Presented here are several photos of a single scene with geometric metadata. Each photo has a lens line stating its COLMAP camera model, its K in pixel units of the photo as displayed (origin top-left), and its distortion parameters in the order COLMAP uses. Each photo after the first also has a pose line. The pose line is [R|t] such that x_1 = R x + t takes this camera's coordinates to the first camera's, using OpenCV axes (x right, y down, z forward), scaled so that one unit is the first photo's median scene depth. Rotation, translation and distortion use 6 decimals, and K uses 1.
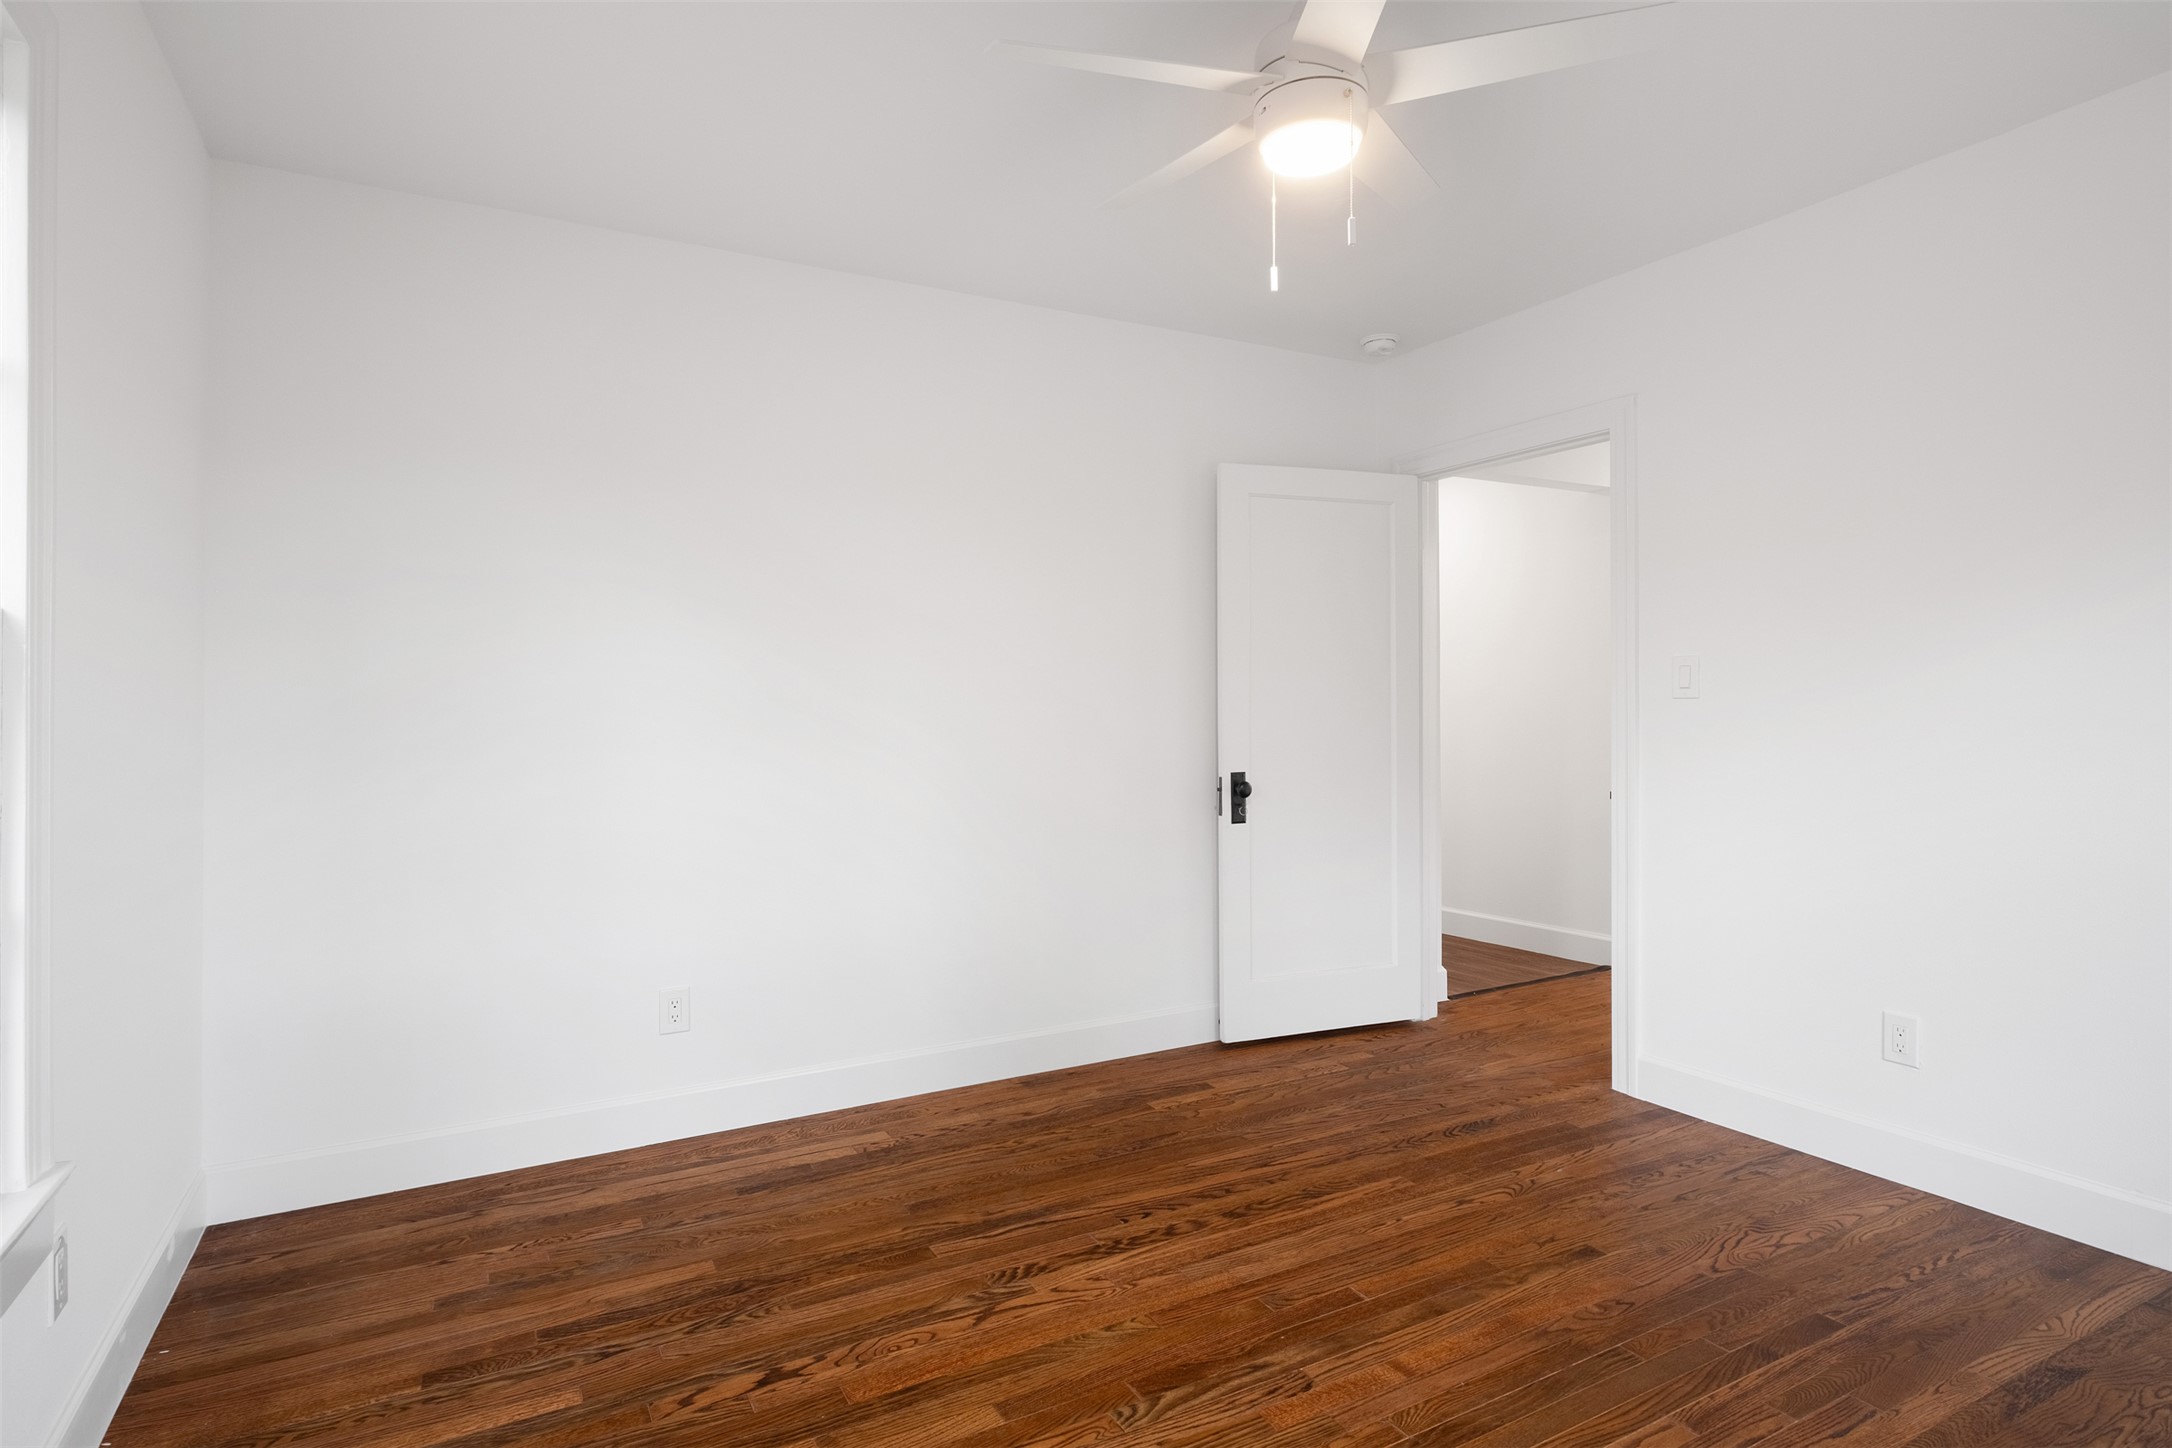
lens RADIAL K [[1086.8, 0, 1086.0], [0, 1086.8, 724.0], [0, 0, 1]] dist [0.002213, -0.000230]
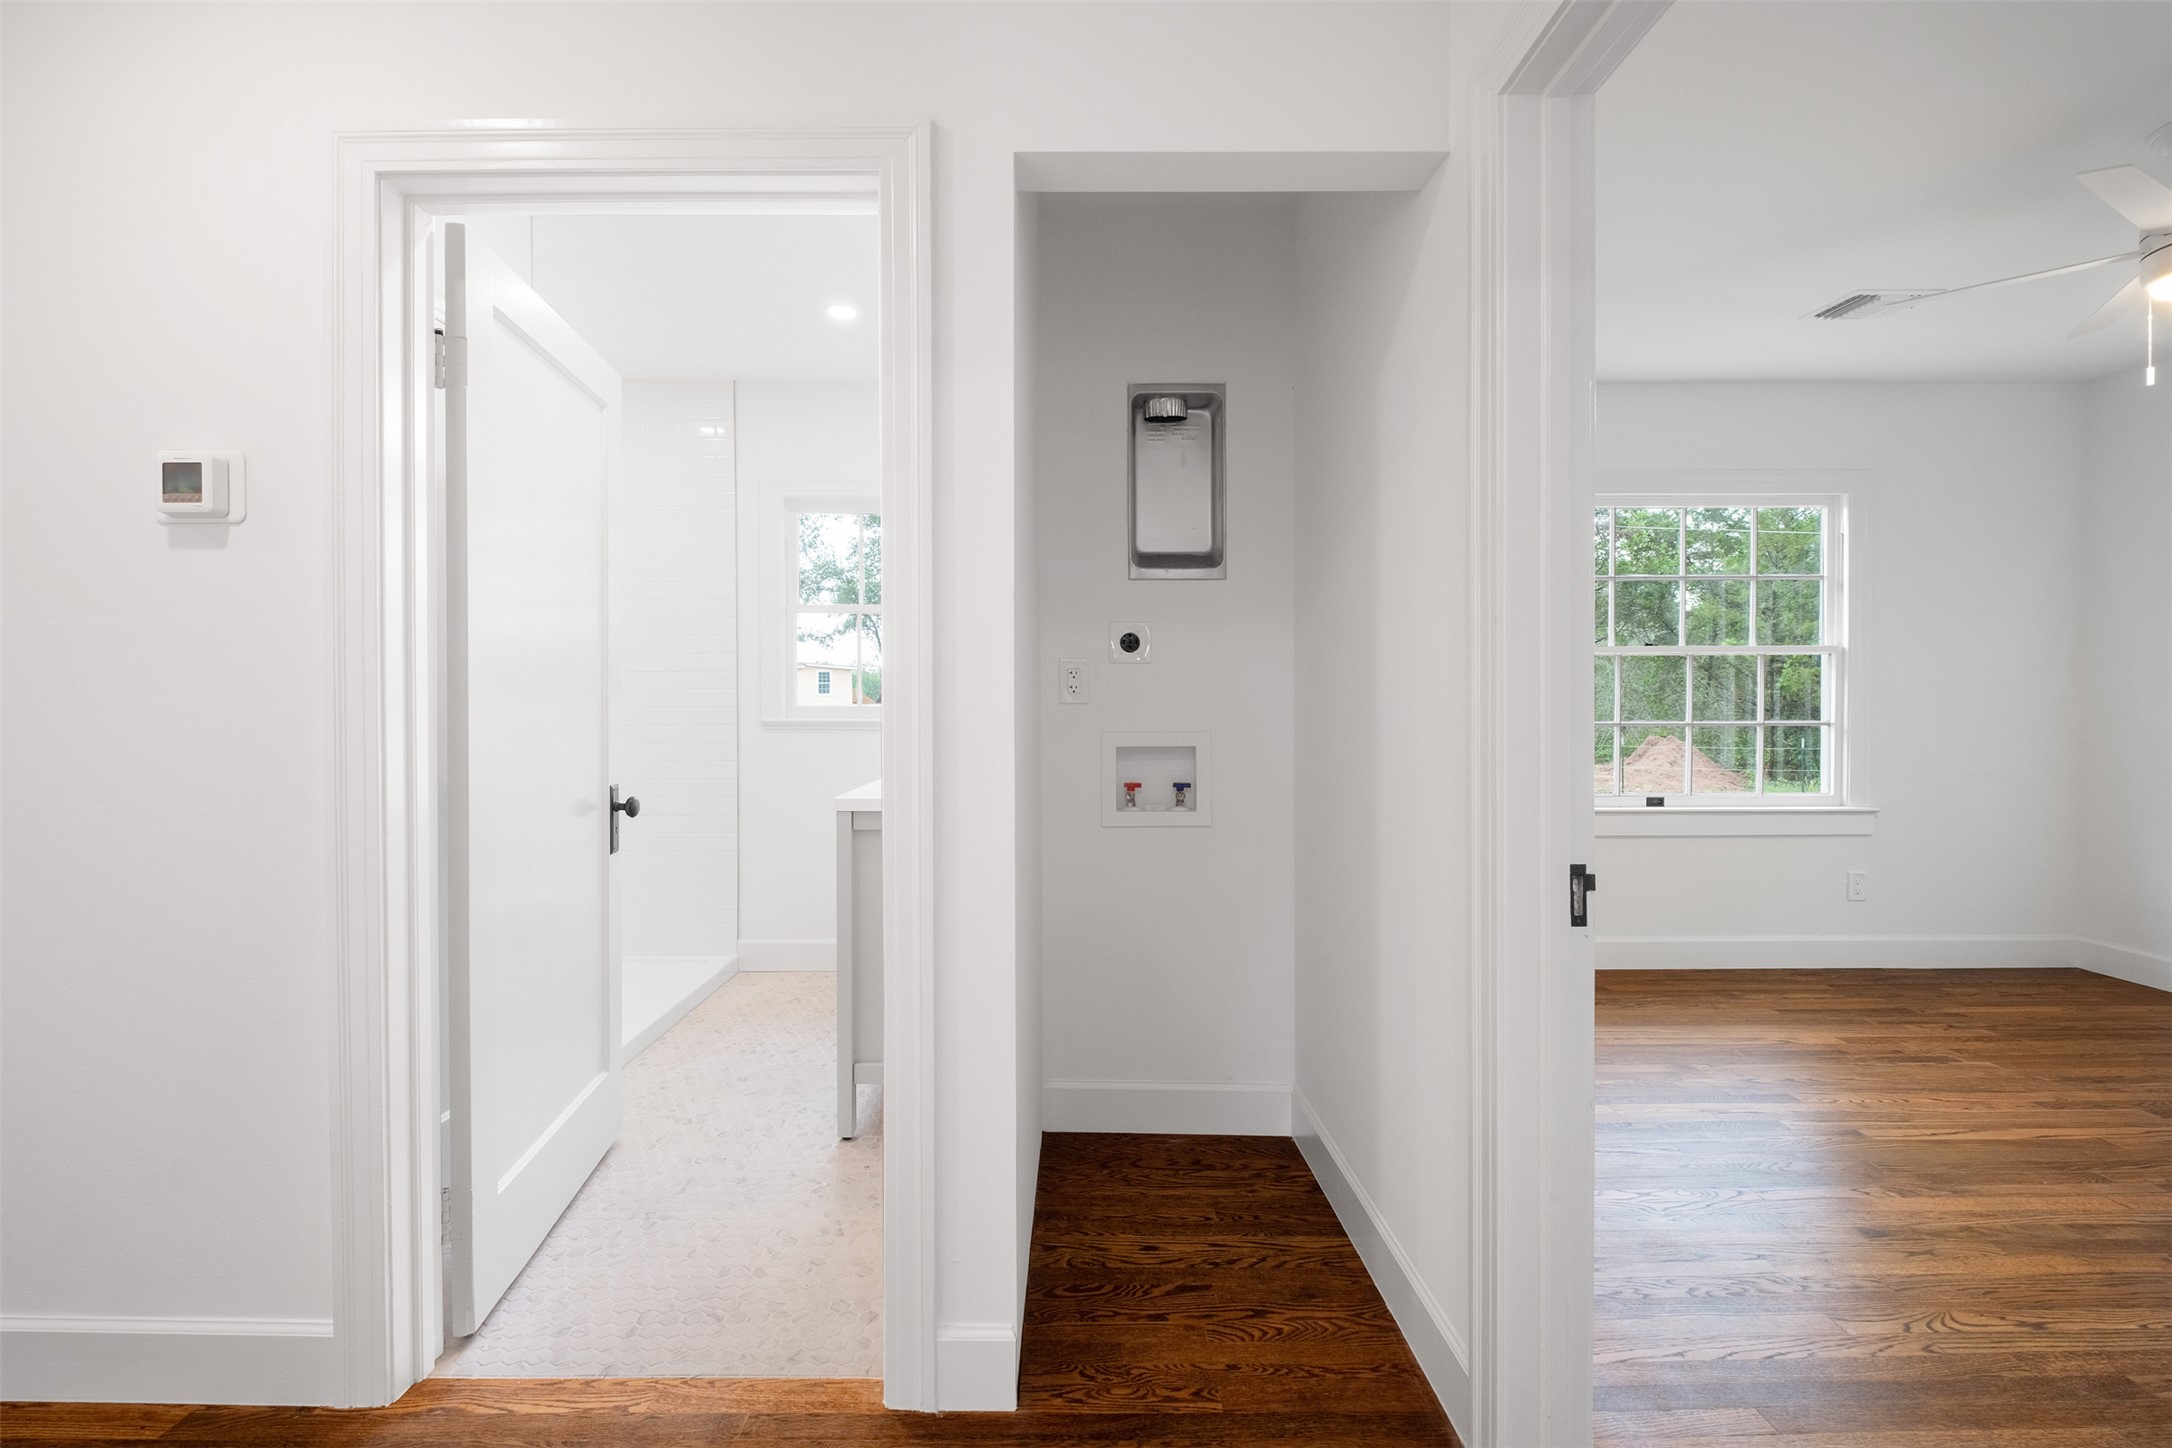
lens RADIAL K [[946.3, 0, 1079.8], [0, 946.3, 710.7], [0, 0, 1]] dist [0.004704, -0.006490]
pose [[-0.887143, 0.005840, 0.461458, 0.647723], [0.015657, 0.999725, 0.017448, -0.015485], [-0.461229, 0.022703, -0.886990, 1.923758]]
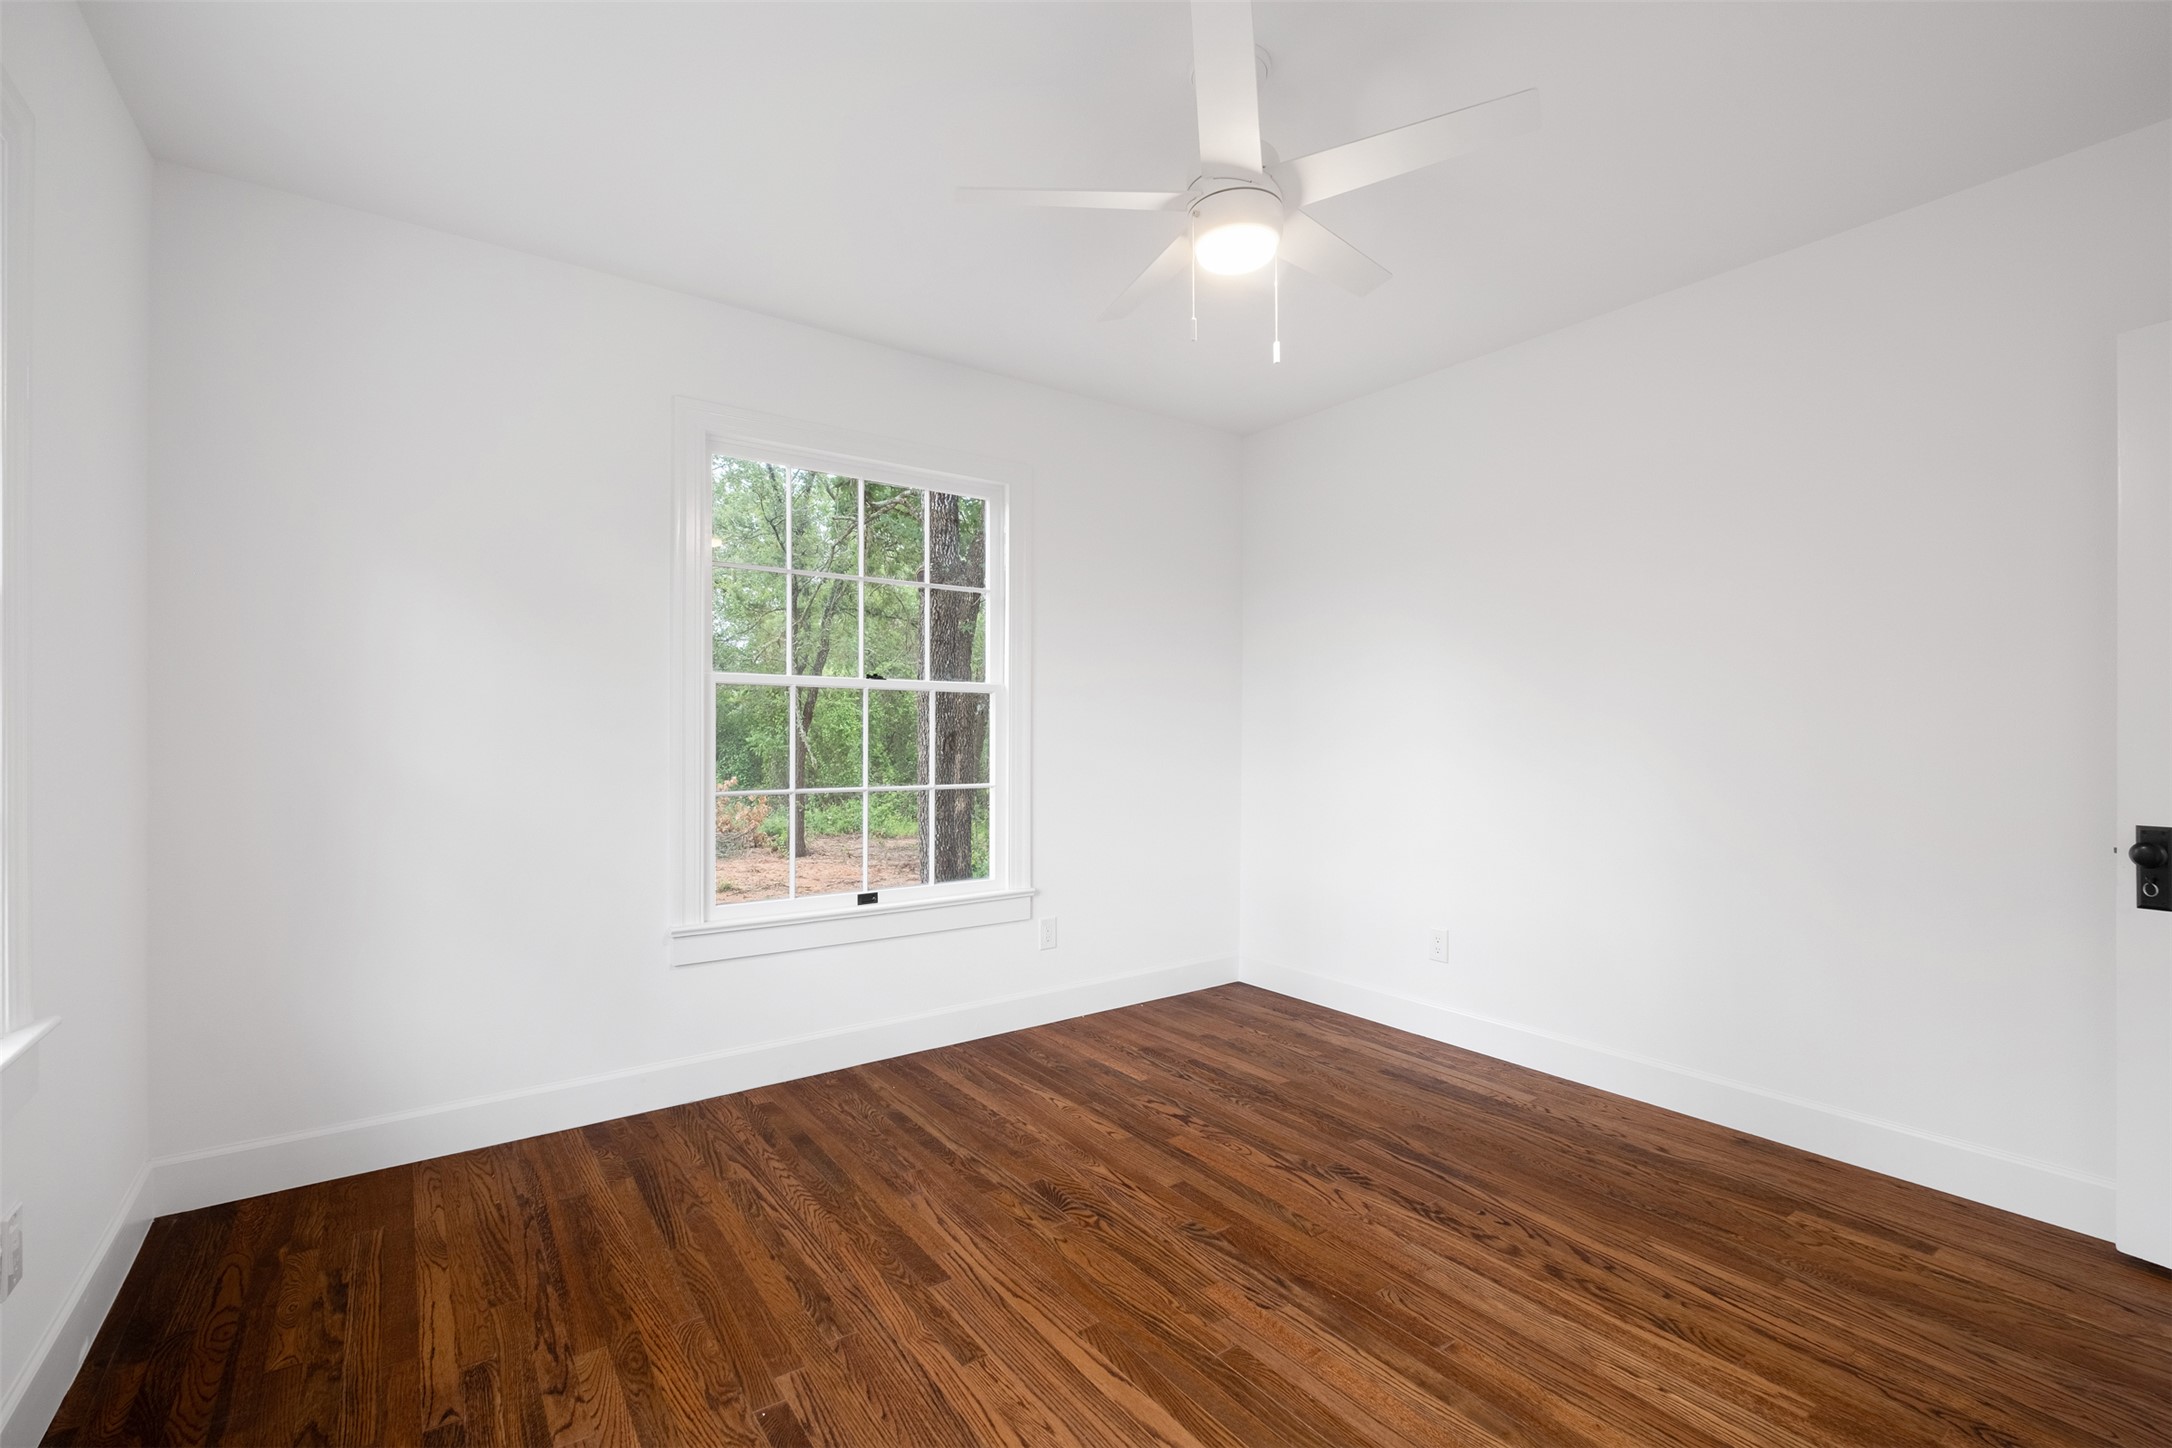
lens RADIAL K [[977.6, 0, 1099.8], [0, 977.6, 725.4], [0, 0, 1]] dist [-0.001664, -0.000962]
pose [[0.132520, 0.006562, -0.991159, 0.887678], [-0.015186, 0.999874, 0.004589, -0.000623], [0.991064, 0.014443, 0.132603, 0.510915]]
